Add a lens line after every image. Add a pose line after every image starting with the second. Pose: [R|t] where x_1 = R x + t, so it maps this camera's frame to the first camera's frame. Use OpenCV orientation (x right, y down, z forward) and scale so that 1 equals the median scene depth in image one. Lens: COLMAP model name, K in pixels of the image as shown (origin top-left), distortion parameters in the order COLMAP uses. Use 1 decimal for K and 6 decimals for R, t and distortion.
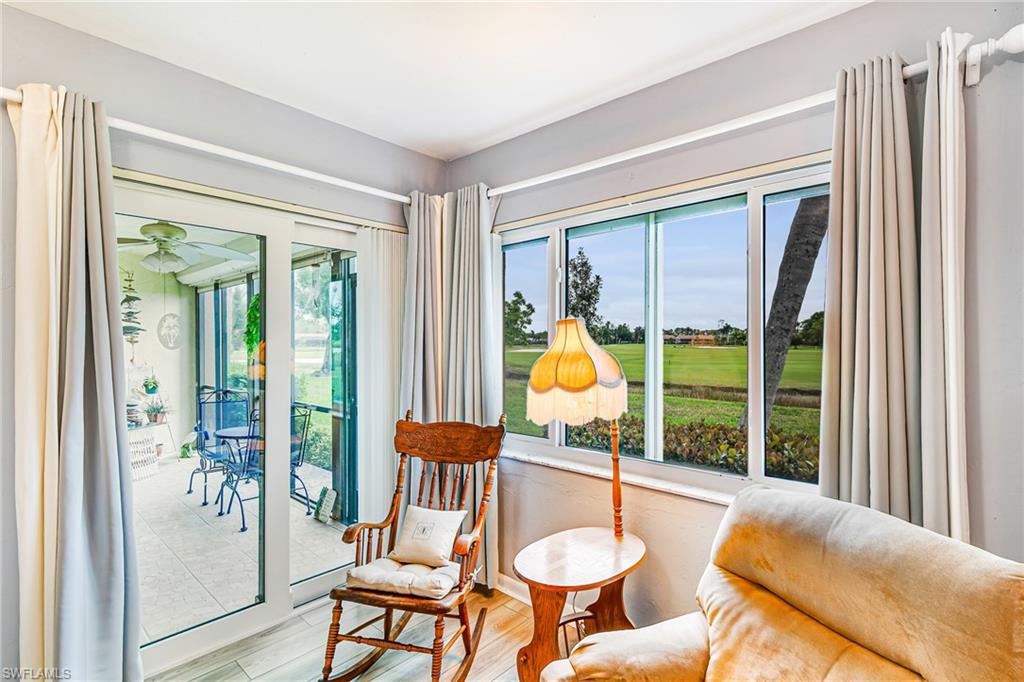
lens RADIAL K [[480.7, 0, 515.8], [0, 480.7, 342.2], [0, 0, 1]] dist [0.006468, 0.000406]
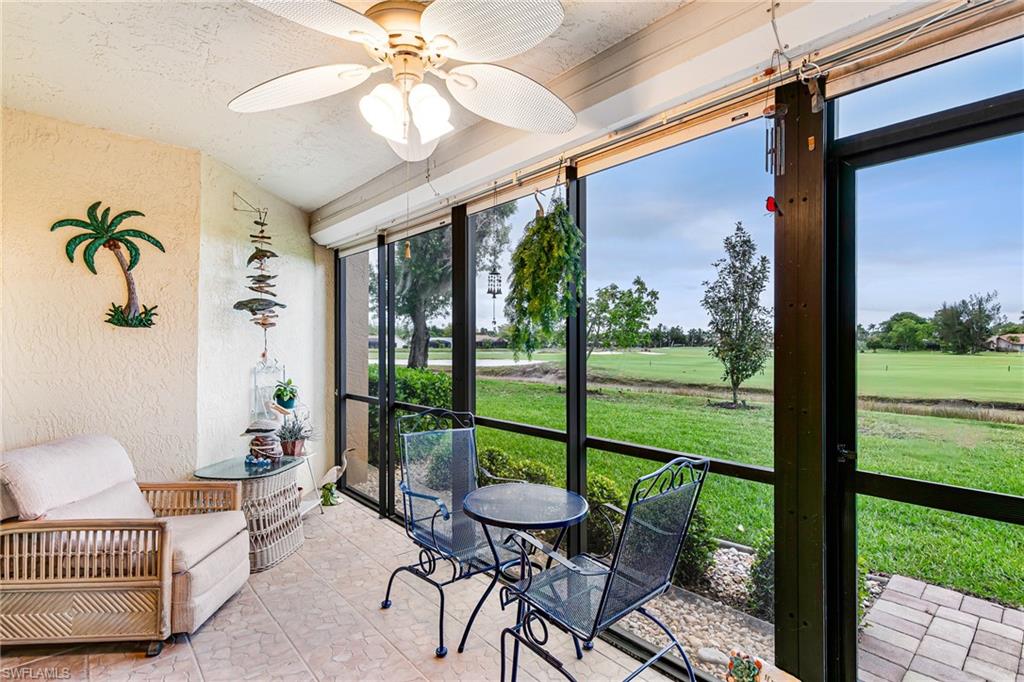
lens RADIAL K [[480.7, 0, 517.3], [0, 480.7, 343.6], [0, 0, 1]] dist [0.006468, 0.000406]
pose [[0.995638, 0.002216, -0.093270, -0.350486], [-0.002463, 0.999994, -0.002532, 0.019703], [0.093263, 0.002750, 0.995638, 0.354159]]
